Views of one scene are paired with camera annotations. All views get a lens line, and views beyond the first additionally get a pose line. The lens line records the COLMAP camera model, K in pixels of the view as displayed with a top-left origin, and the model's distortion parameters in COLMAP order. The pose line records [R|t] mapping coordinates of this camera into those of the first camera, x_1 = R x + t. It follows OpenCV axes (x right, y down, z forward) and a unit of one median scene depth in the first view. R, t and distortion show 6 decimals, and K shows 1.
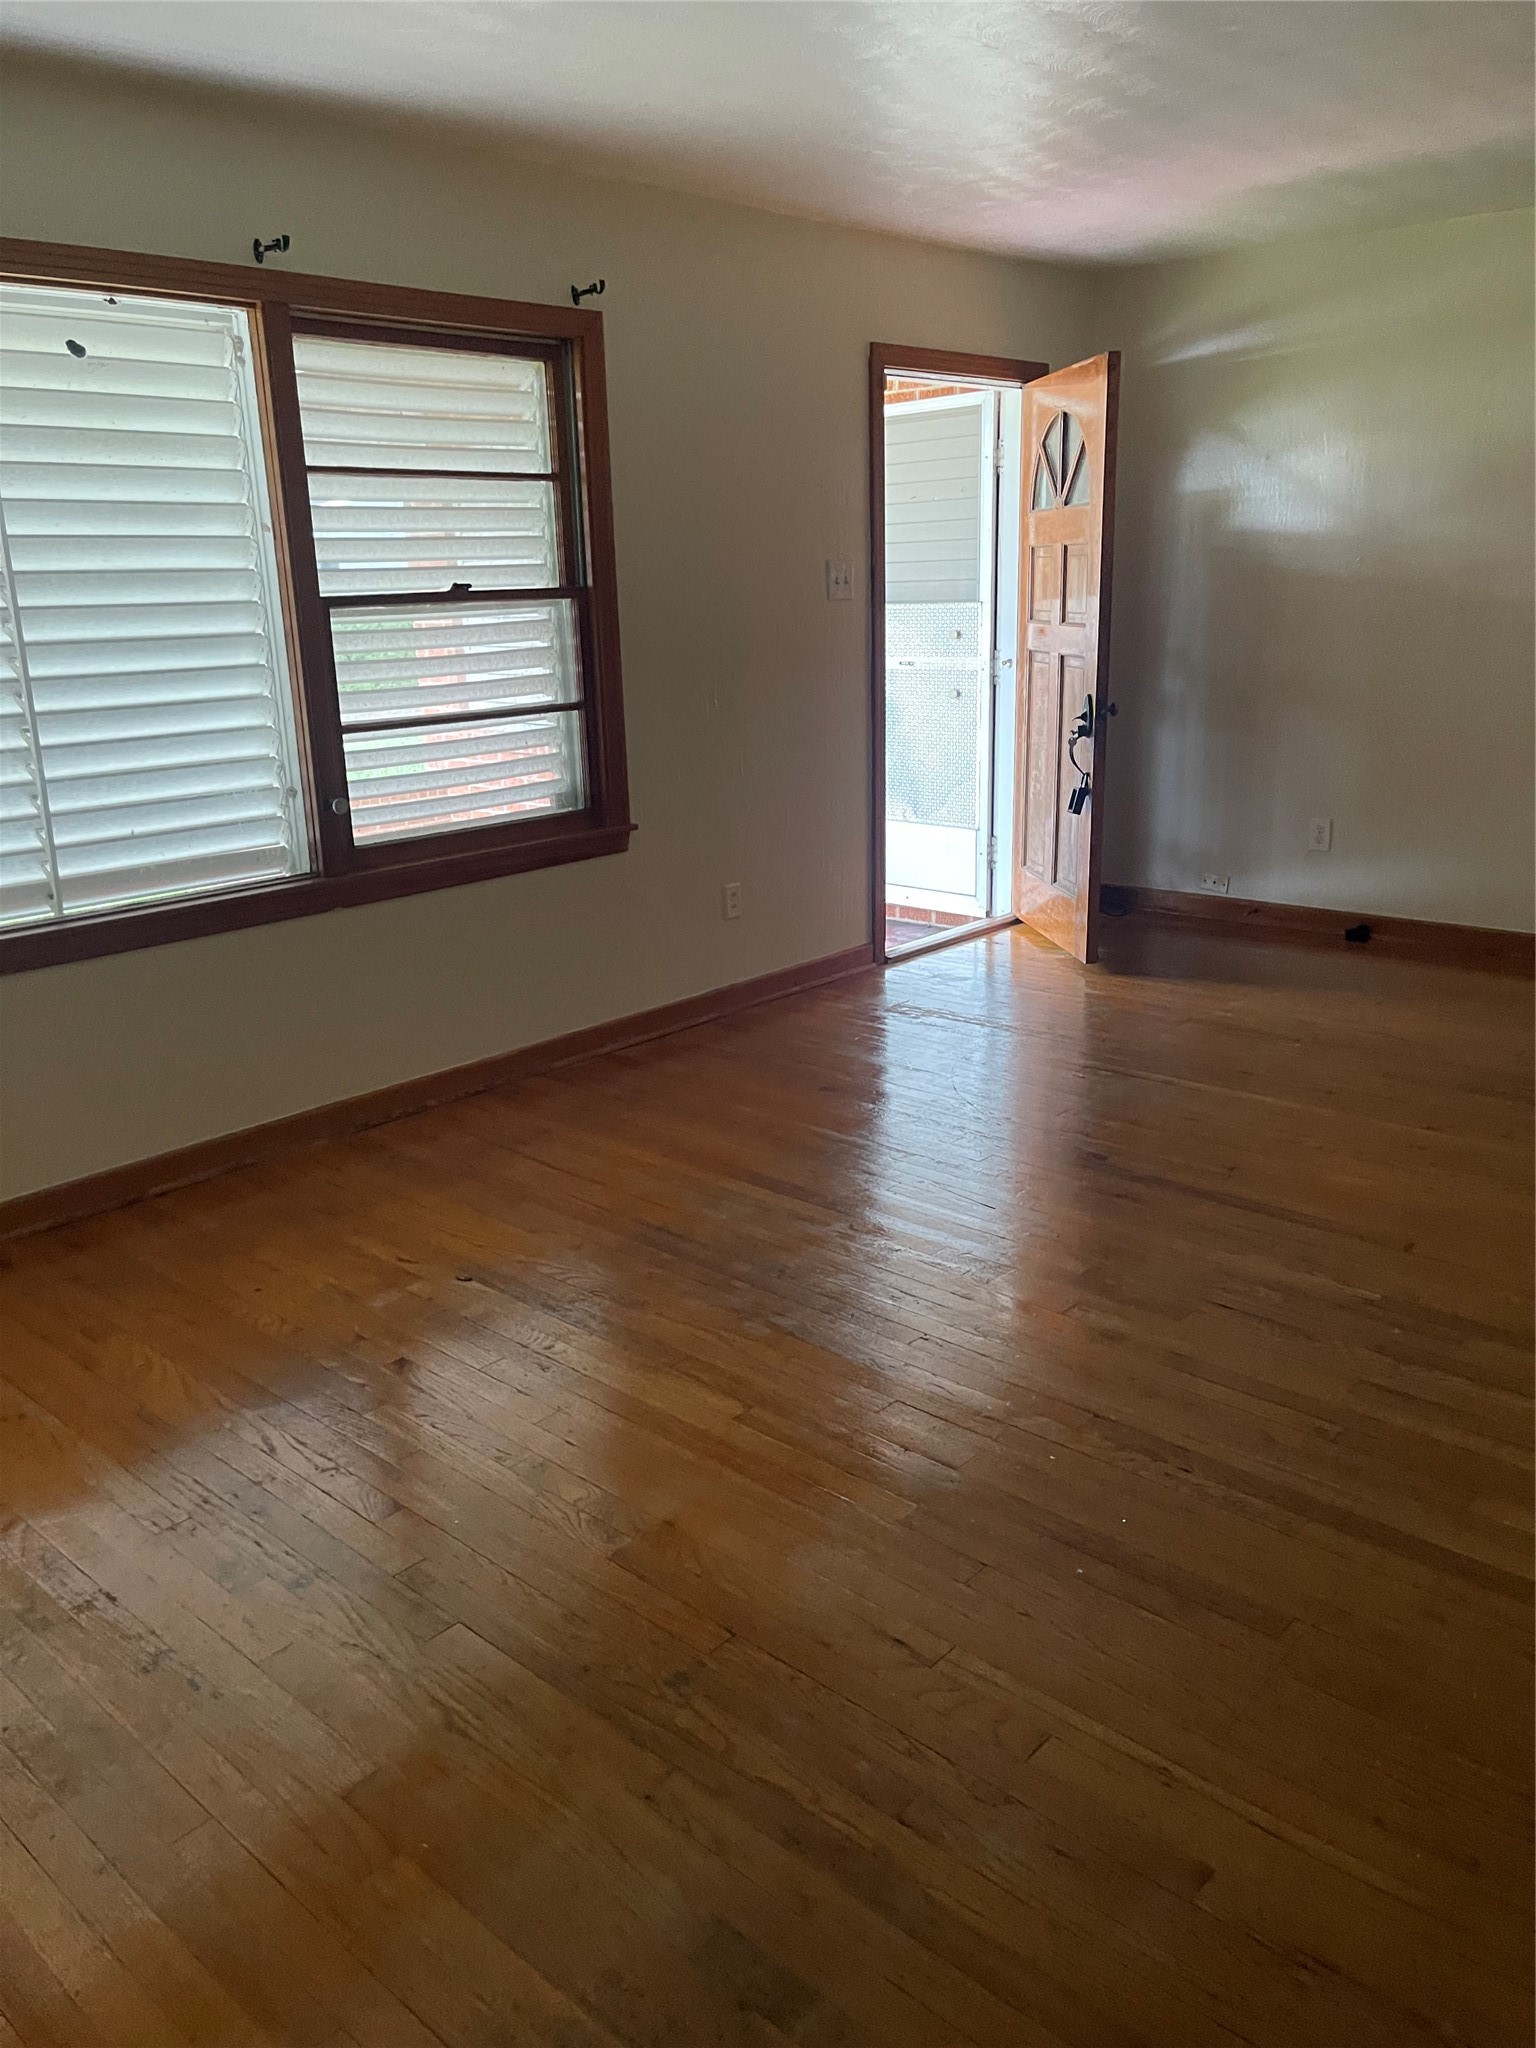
lens RADIAL K [[1551.4, 0, 710.4], [0, 1551.4, 1033.1], [0, 0, 1]] dist [0.024691, -0.057726]
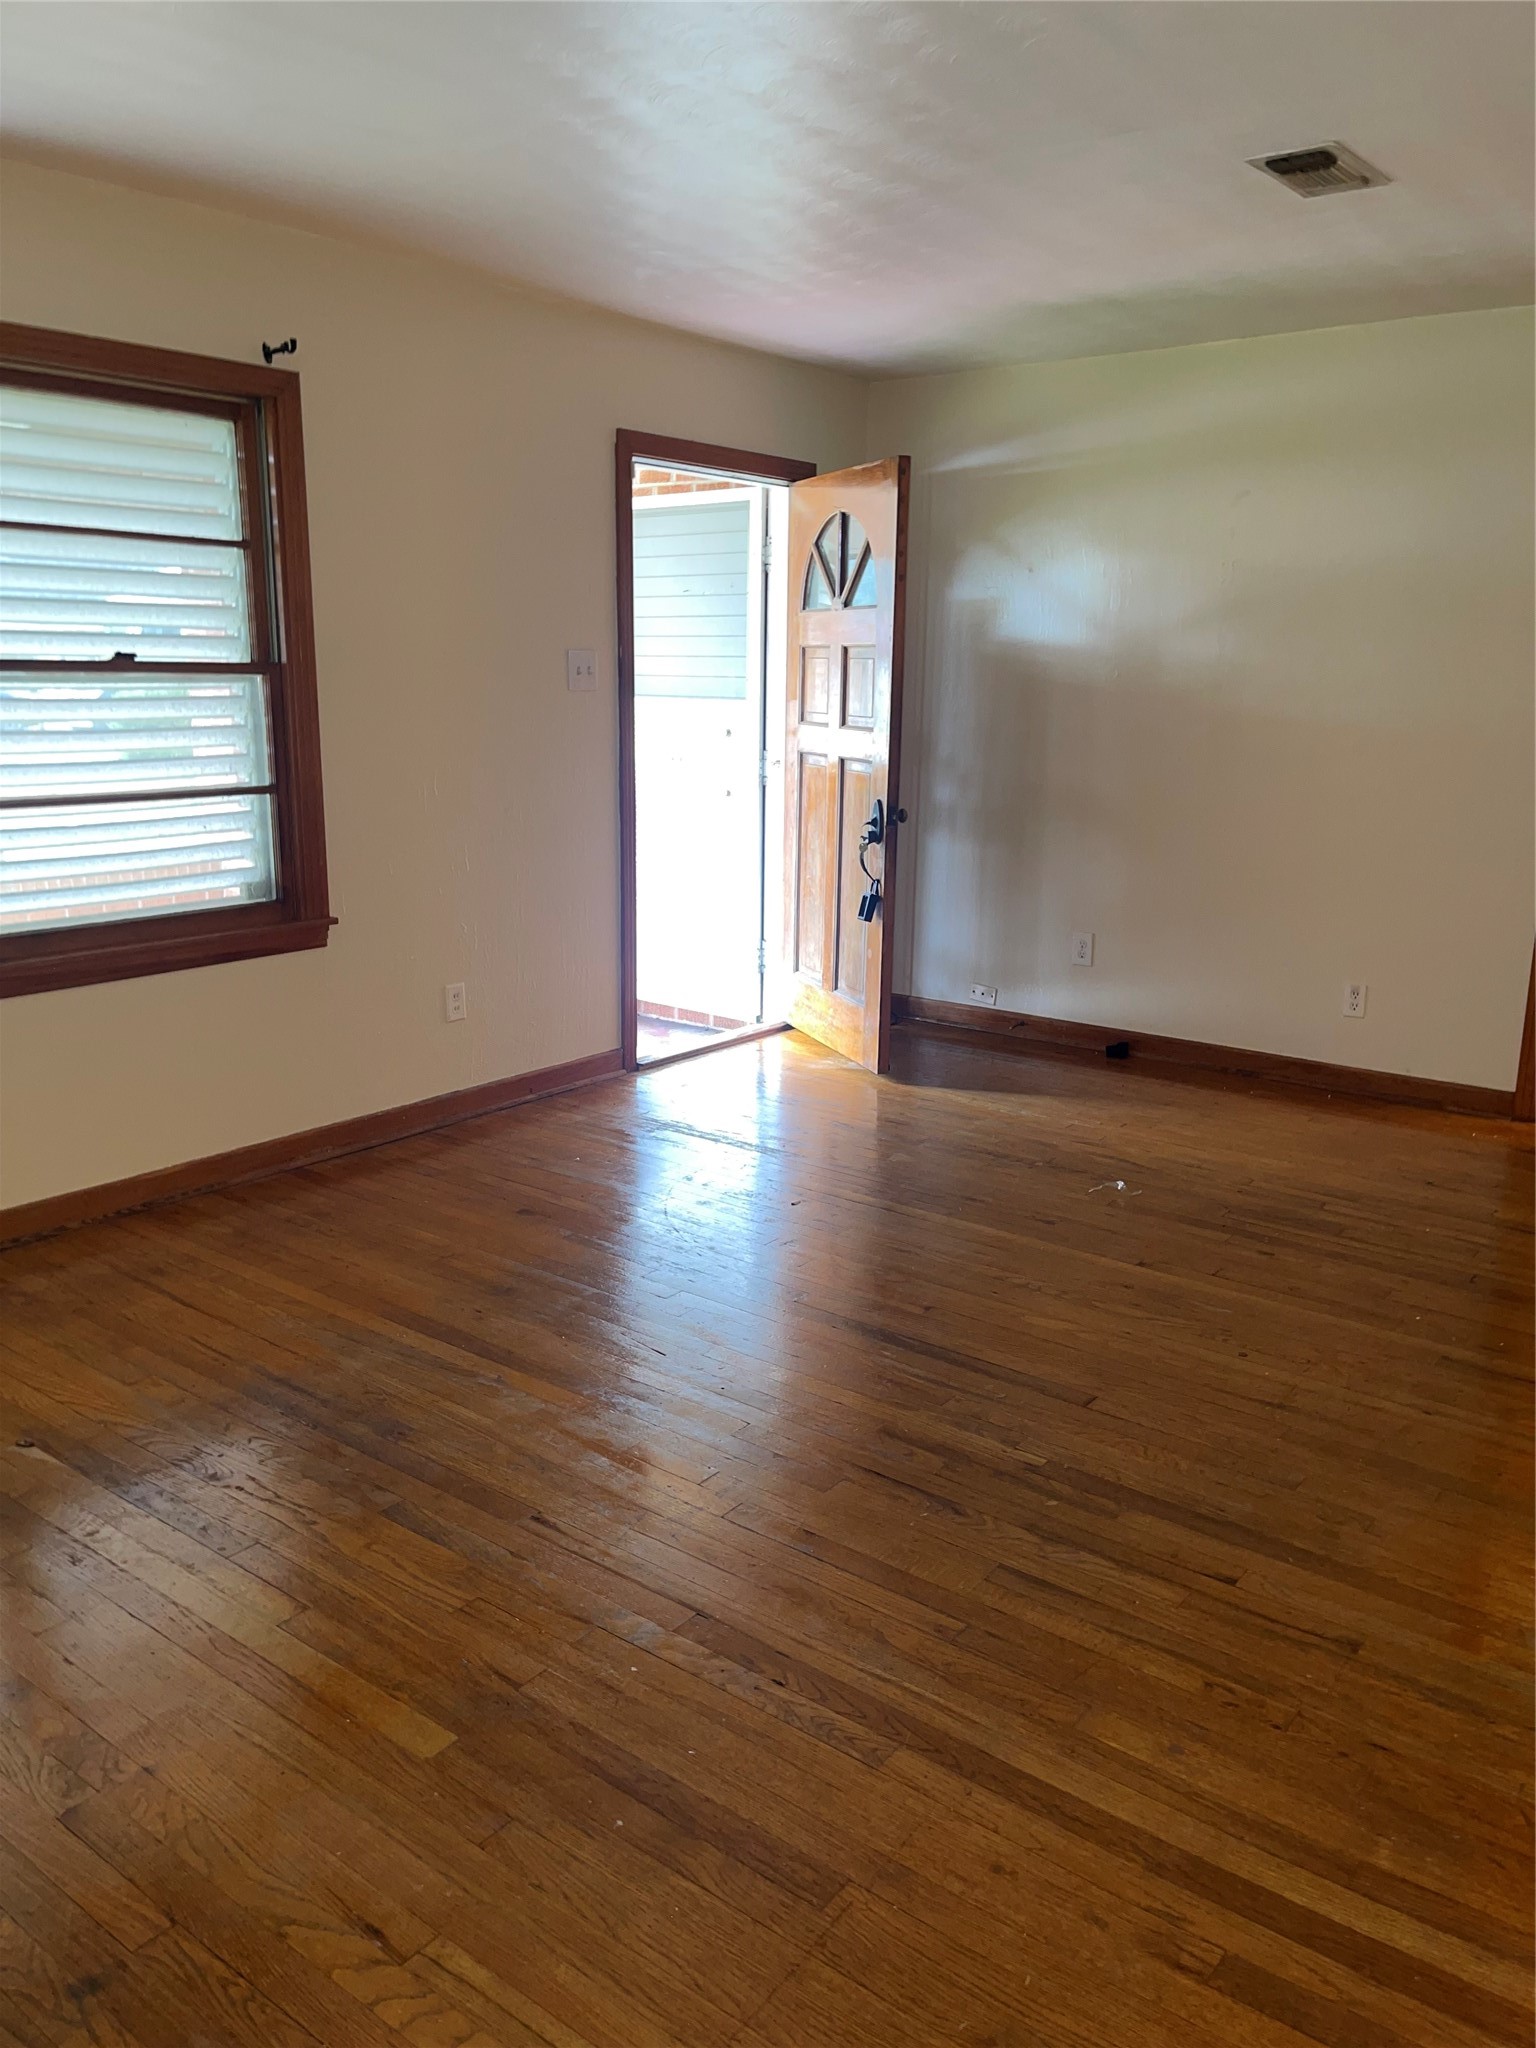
lens RADIAL K [[1551.4, 0, 769.4], [0, 1551.4, 1031.3], [0, 0, 1]] dist [0.024691, -0.057726]
pose [[0.993275, 0.023853, 0.113291, 0.103235], [-0.017497, 0.998234, -0.056769, -0.019909], [-0.114445, 0.054405, 0.991939, 0.058244]]
